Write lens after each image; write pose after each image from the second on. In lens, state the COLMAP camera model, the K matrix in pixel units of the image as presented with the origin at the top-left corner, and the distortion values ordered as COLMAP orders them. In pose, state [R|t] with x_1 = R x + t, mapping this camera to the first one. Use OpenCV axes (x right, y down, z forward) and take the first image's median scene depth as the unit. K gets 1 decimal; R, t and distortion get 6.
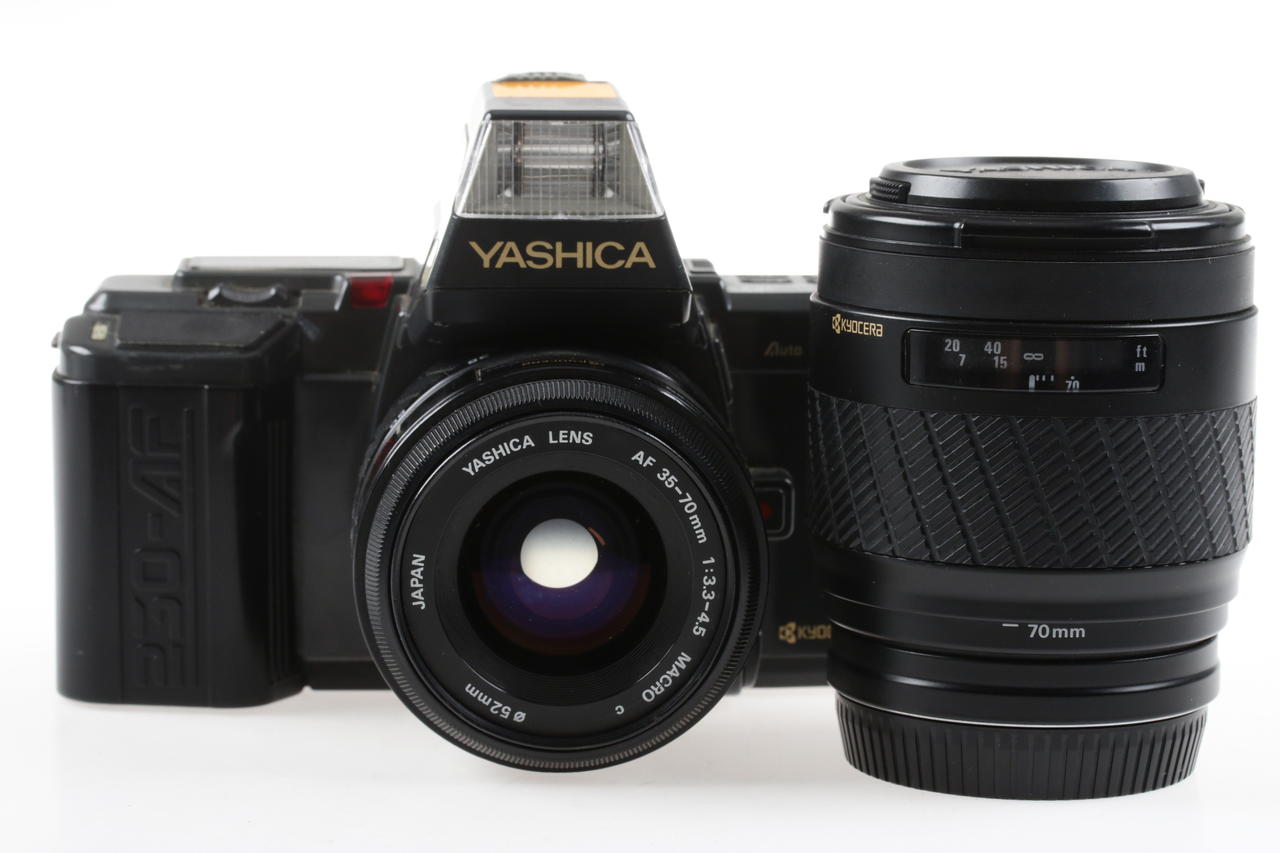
lens RADIAL K [[3857.9, 0, 640.0], [0, 3857.9, 426.5], [0, 0, 1]] dist [-0.002985, 0.892274]
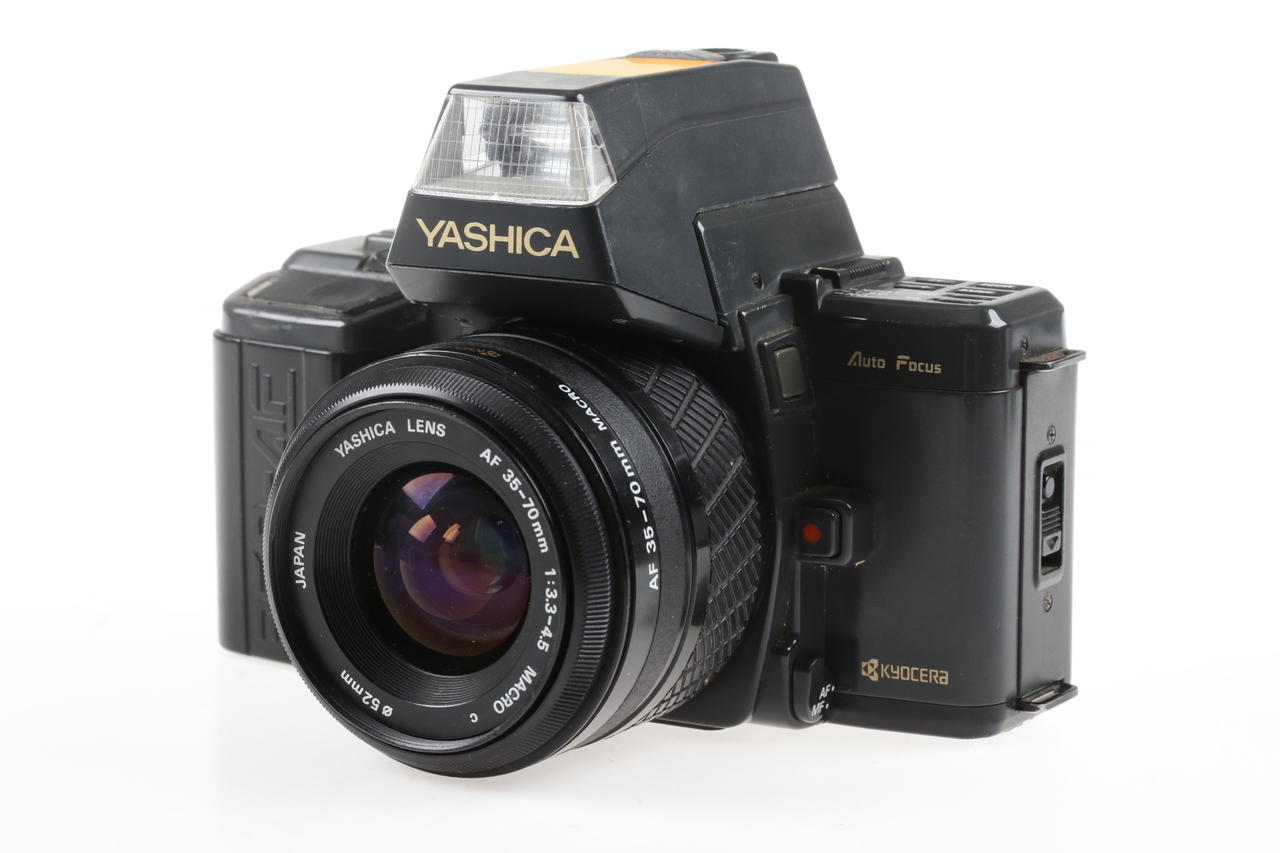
lens RADIAL K [[3857.9, 0, 640.0], [0, 3857.9, 426.5], [0, 0, 1]] dist [-0.002985, 0.892274]
pose [[0.821705, 0.091018, -0.562599, 0.558609], [-0.084237, 0.995719, 0.038056, -0.037952], [0.563654, 0.016121, 0.825854, 0.235280]]
